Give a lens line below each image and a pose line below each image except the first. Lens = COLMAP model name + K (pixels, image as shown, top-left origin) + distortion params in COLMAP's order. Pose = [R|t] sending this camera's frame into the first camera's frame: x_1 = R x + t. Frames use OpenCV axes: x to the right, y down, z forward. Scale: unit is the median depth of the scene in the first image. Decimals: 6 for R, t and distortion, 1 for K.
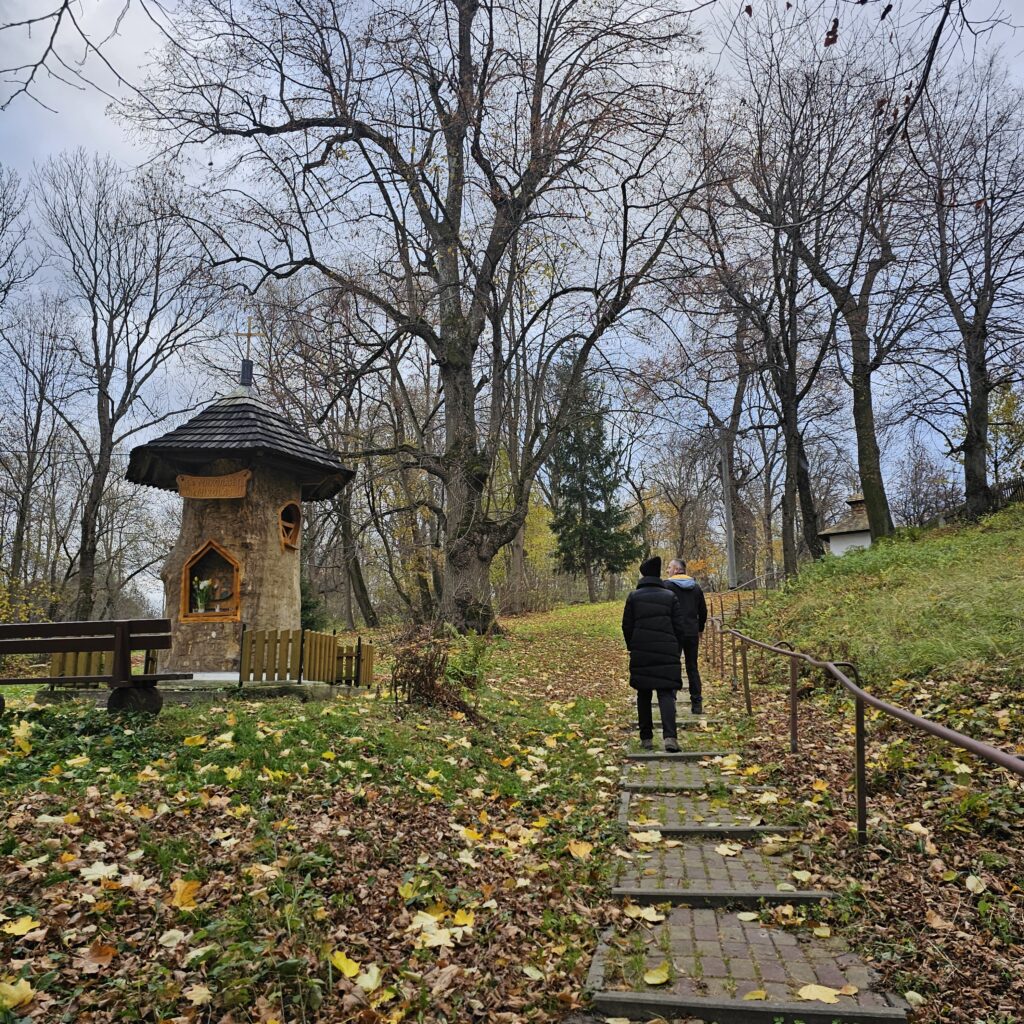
lens RADIAL K [[923.6, 0, 532.4], [0, 923.6, 511.7], [0, 0, 1]] dist [0.030210, -0.018379]
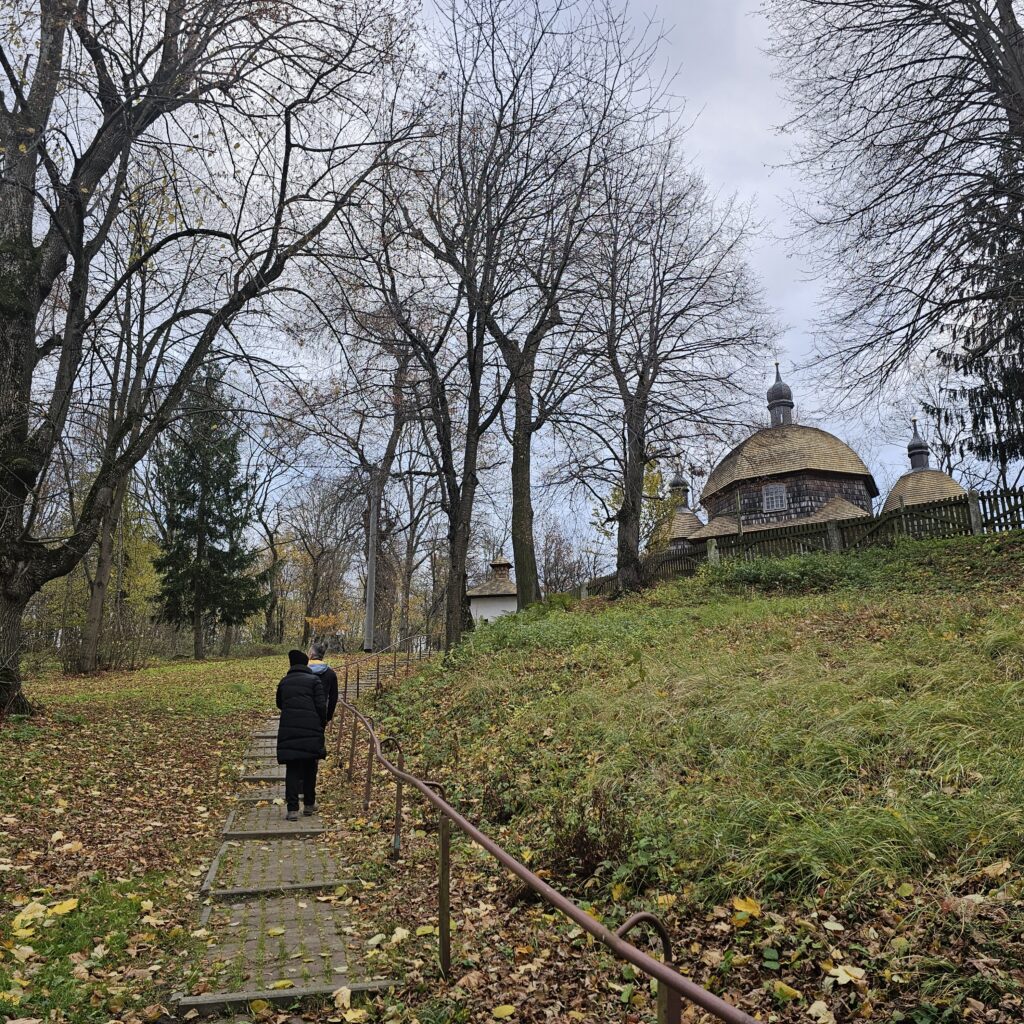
lens RADIAL K [[923.6, 0, 532.4], [0, 923.6, 511.7], [0, 0, 1]] dist [0.030210, -0.018379]
pose [[0.921309, 0.107058, 0.373802, 0.016425], [-0.084846, 0.993535, -0.075431, 0.004301], [-0.379460, 0.037780, 0.924436, 0.117706]]
